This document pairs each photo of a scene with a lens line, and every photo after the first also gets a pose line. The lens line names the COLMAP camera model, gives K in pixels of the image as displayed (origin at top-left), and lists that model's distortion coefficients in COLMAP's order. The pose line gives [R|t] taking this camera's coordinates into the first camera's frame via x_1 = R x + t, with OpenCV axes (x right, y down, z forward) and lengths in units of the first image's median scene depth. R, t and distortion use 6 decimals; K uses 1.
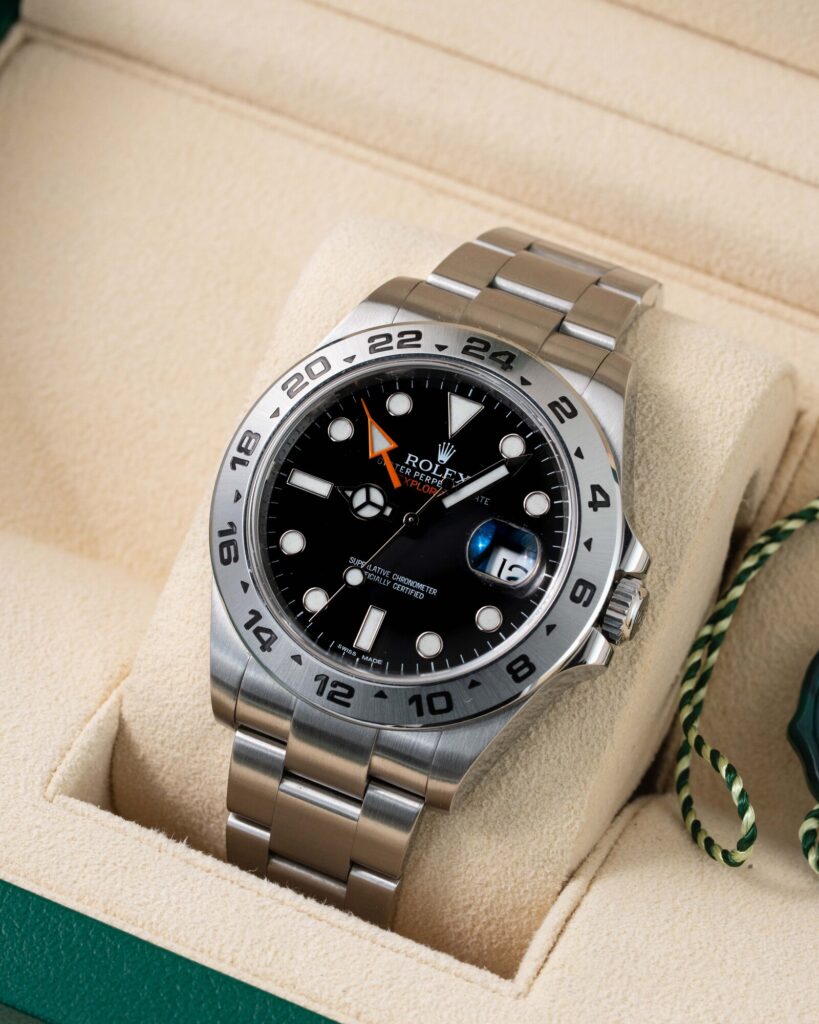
lens RADIAL K [[5204.2, 0, 408.3], [0, 5204.2, 513.9], [0, 0, 1]] dist [-0.082423, 0.000000]
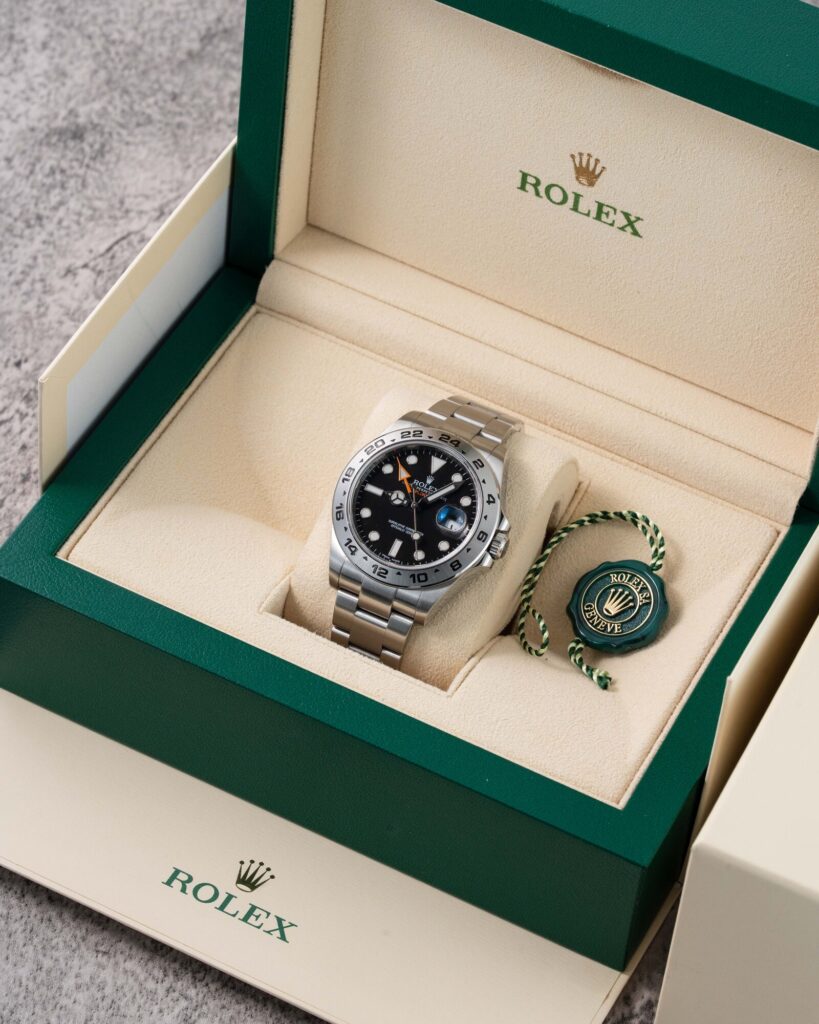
lens RADIAL K [[5204.2, 0, 410.2], [0, 5204.2, 511.0], [0, 0, 1]] dist [-0.082423, 0.000000]
pose [[0.998641, 0.052118, 0.000725, -0.003016], [-0.051851, 0.994743, -0.088300, 0.213681], [-0.005323, 0.088142, 0.996094, -1.403110]]
